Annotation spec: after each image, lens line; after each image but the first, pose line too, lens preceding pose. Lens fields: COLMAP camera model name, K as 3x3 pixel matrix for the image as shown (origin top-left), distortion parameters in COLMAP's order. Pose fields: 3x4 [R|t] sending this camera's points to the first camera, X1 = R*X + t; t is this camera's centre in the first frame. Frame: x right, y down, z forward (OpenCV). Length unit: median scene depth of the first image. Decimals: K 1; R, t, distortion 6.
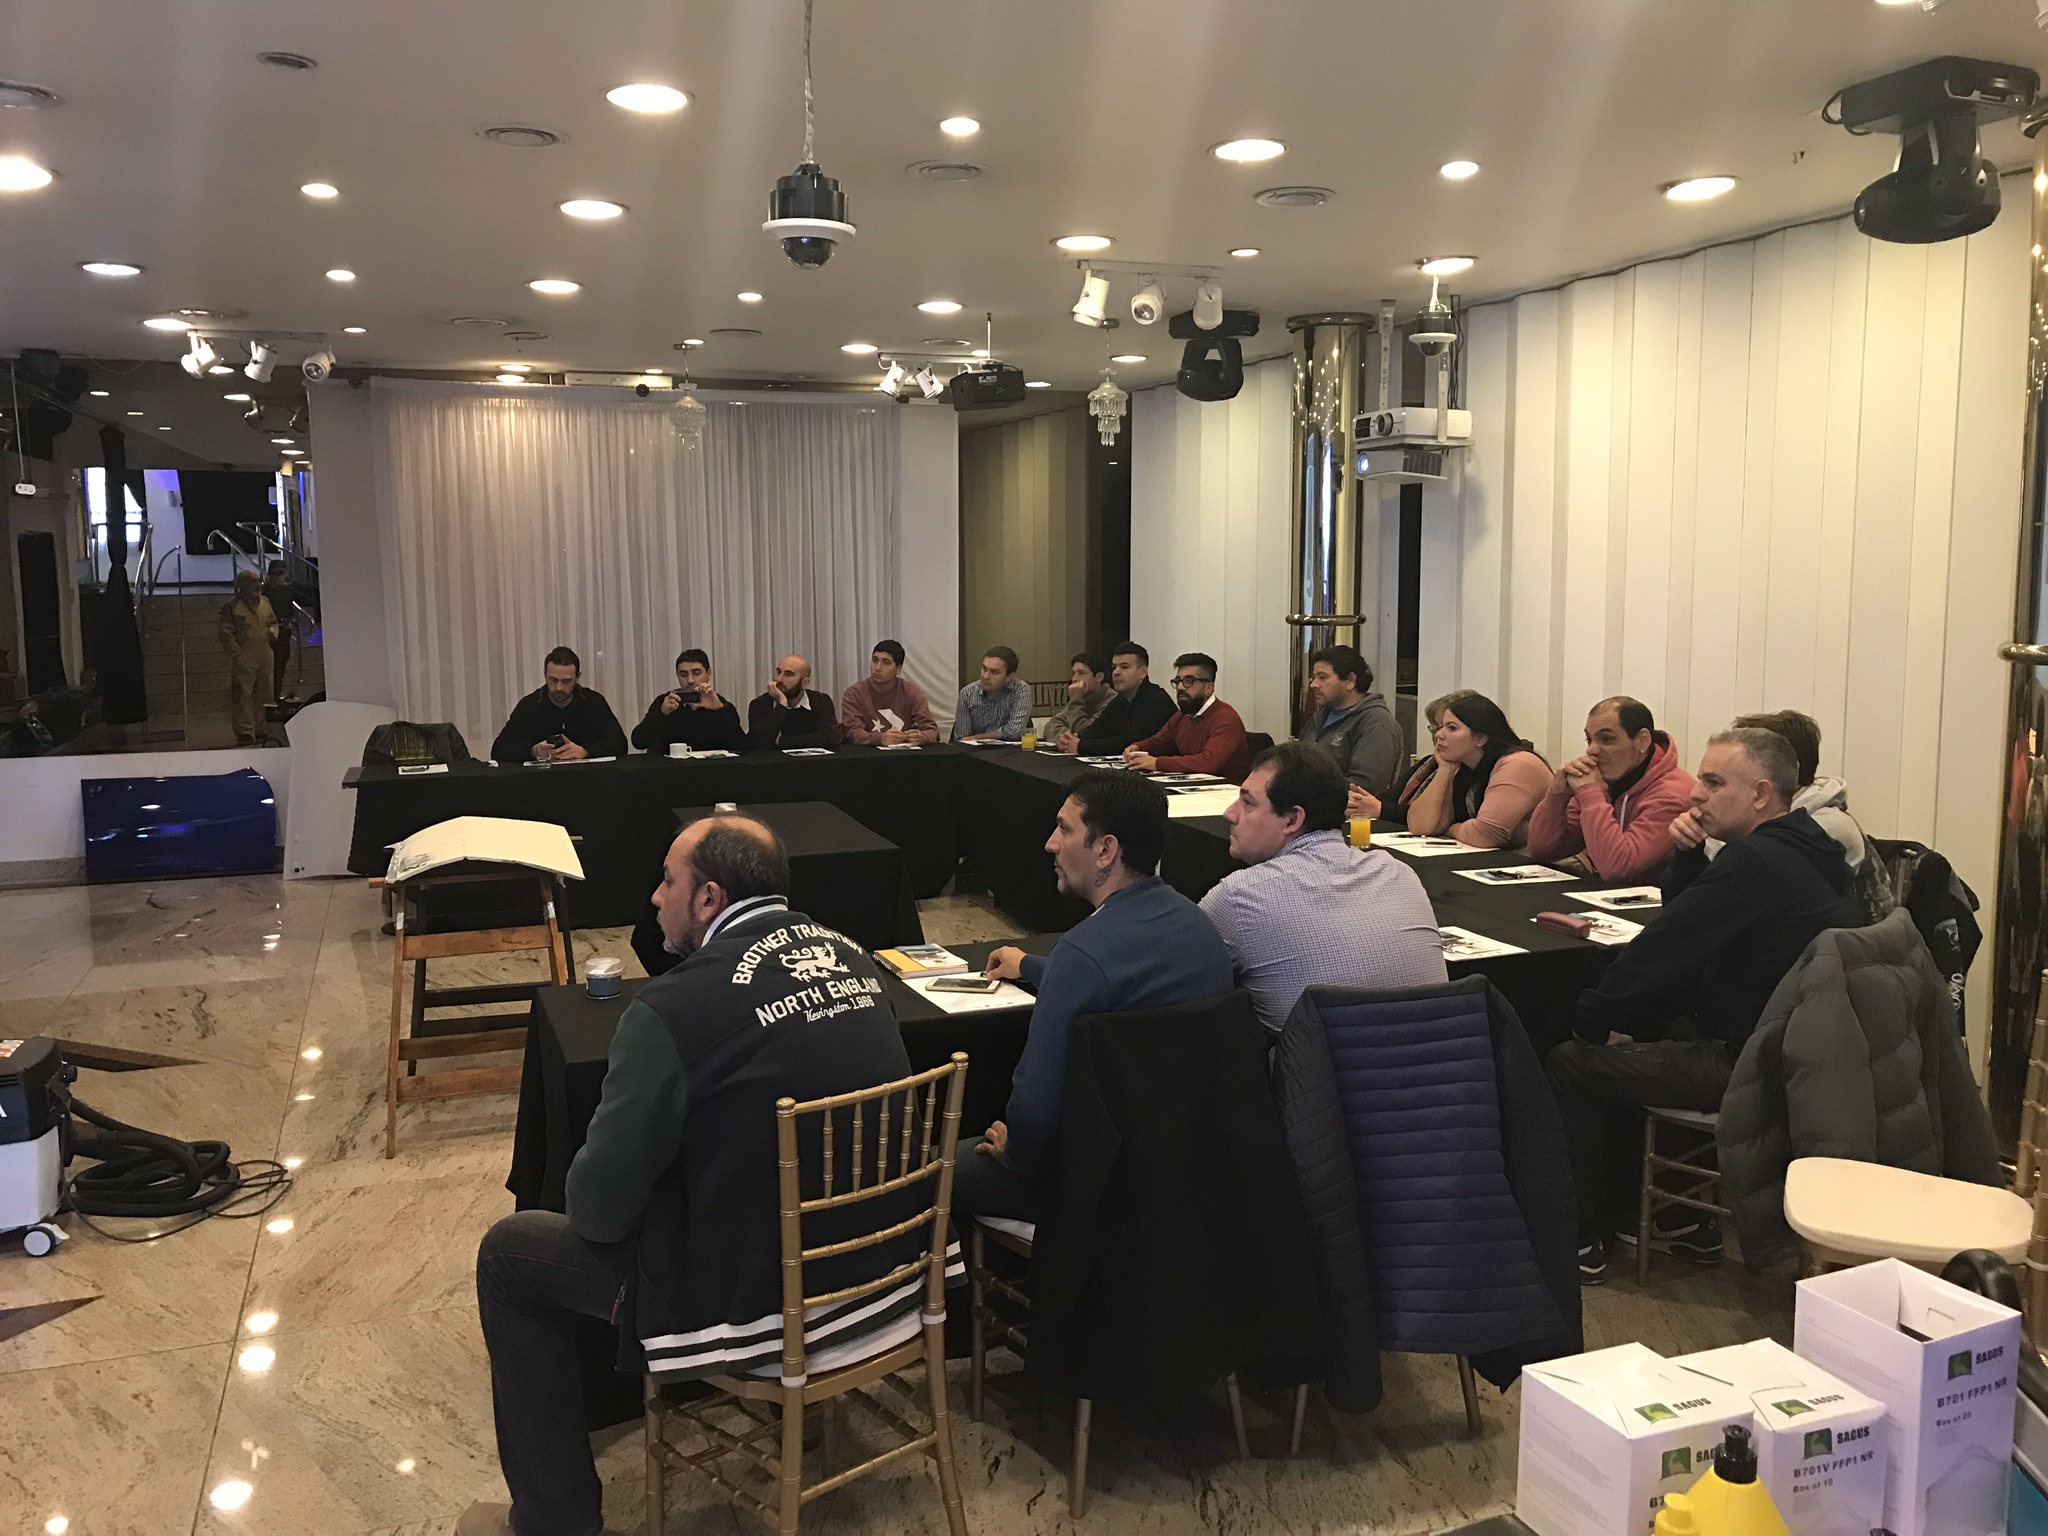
lens RADIAL K [[1688.9, 0, 1024.0], [0, 1688.9, 768.0], [0, 0, 1]] dist [0.005127, 0.000590]
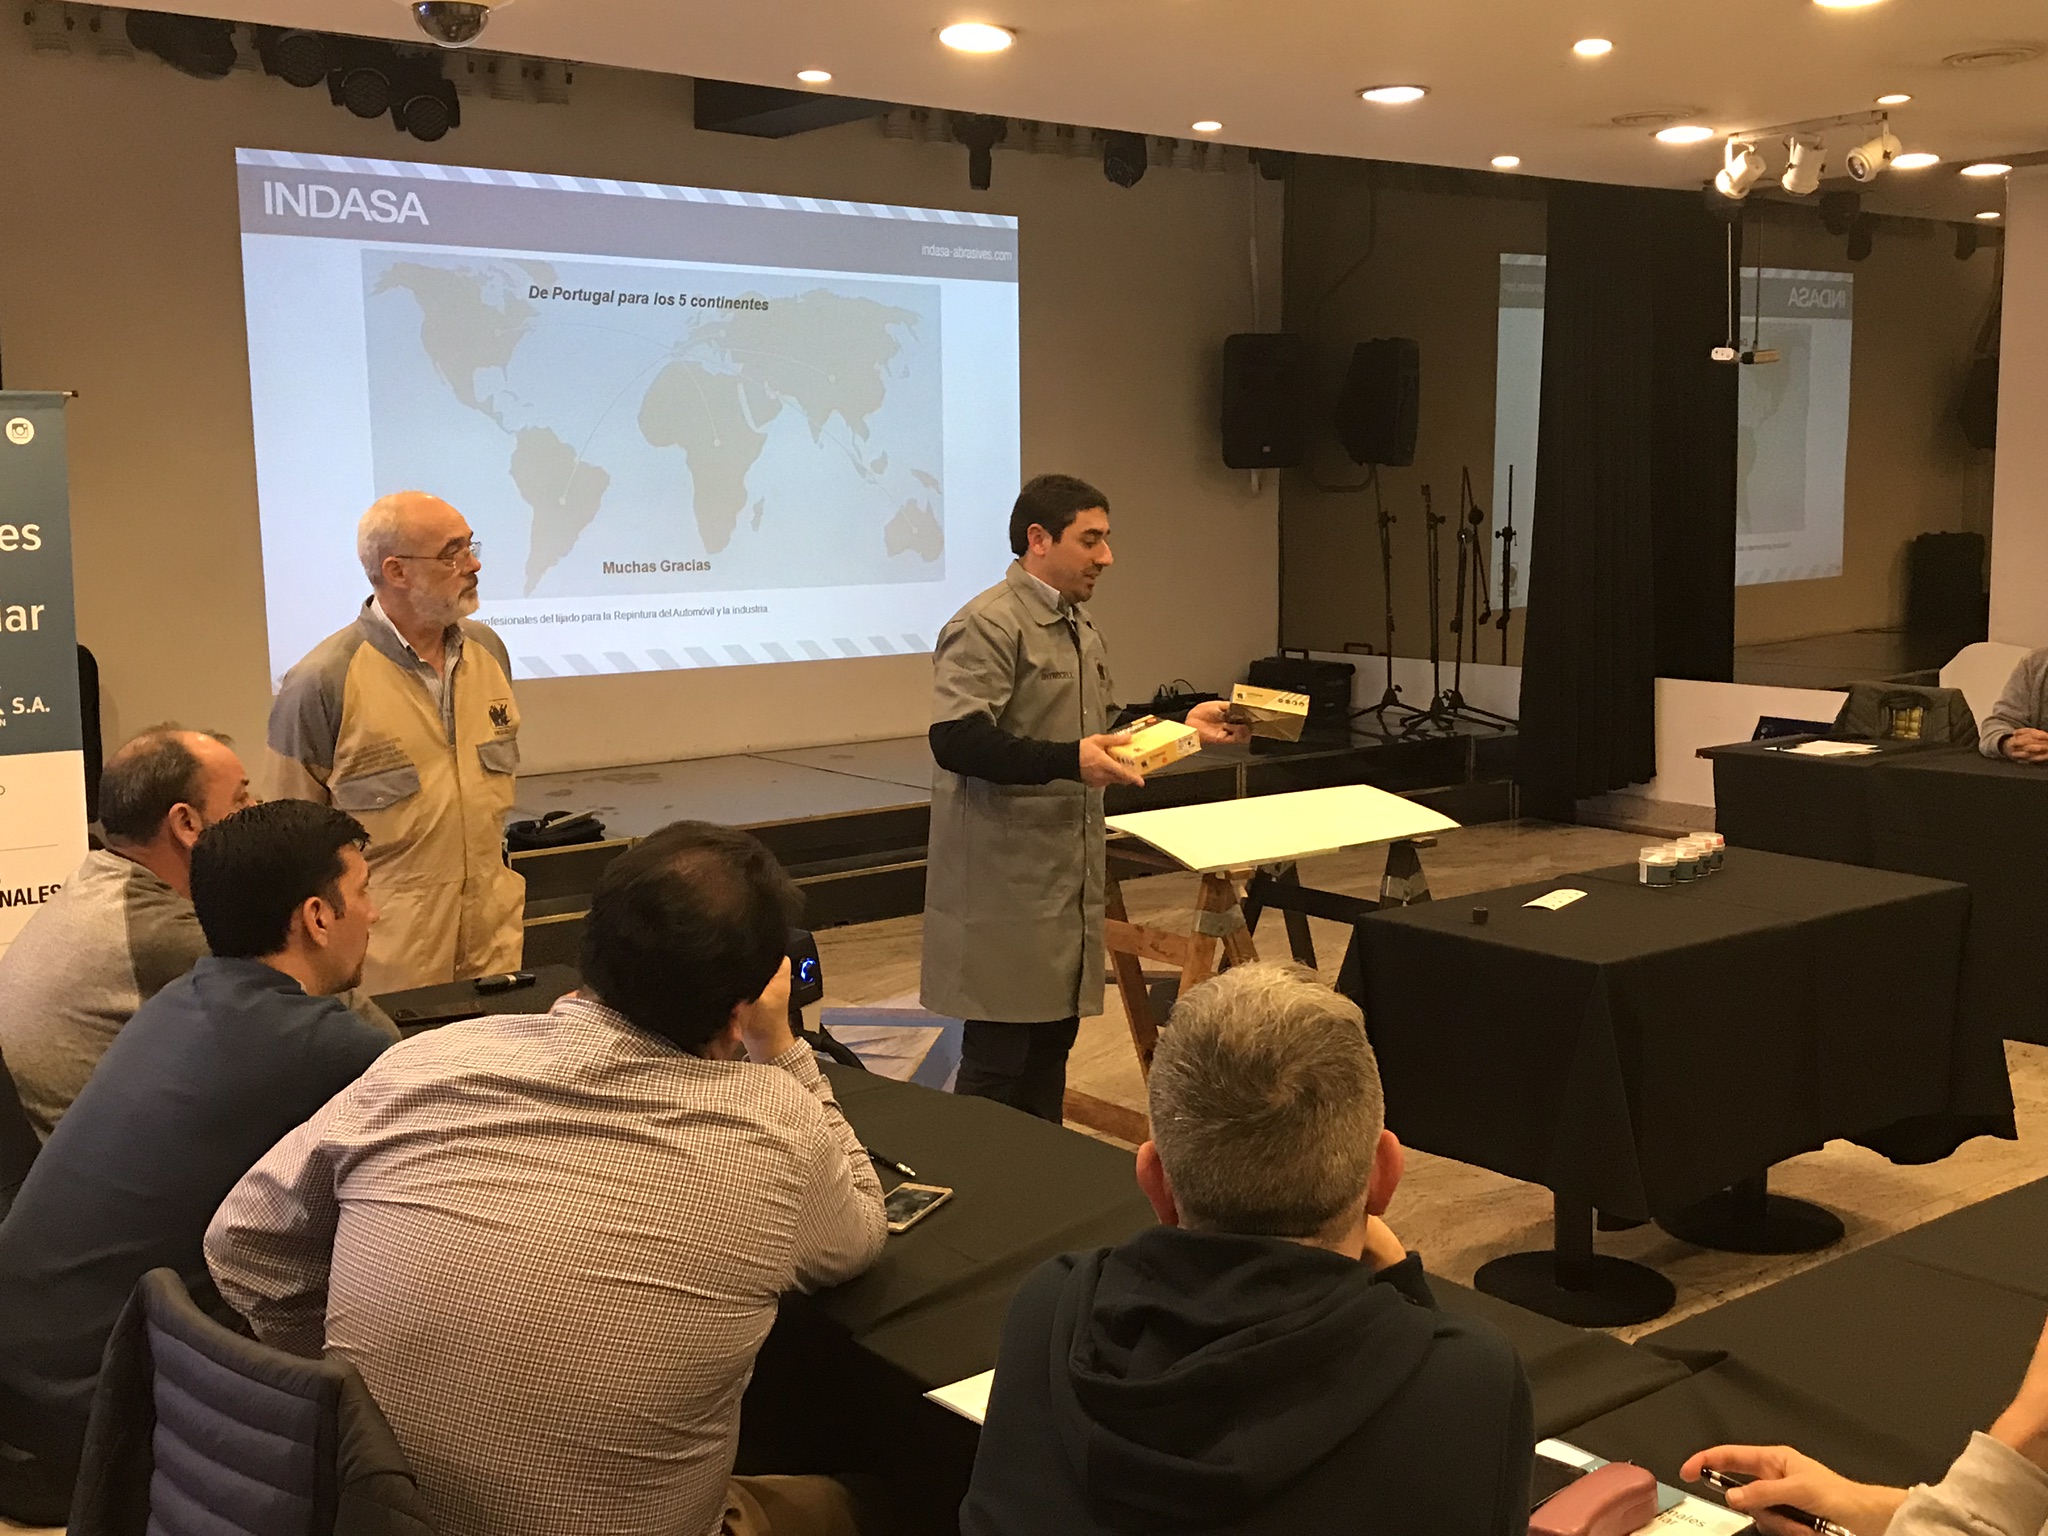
lens RADIAL K [[2242.4, 0, 1024.0], [0, 2242.4, 768.0], [0, 0, 1]] dist [0.023415, 0.002863]
pose [[0.313067, 0.121220, -0.941963, 0.393607], [-0.097741, 0.990667, 0.095003, -0.043500], [0.944688, 0.062326, 0.321993, 0.394088]]
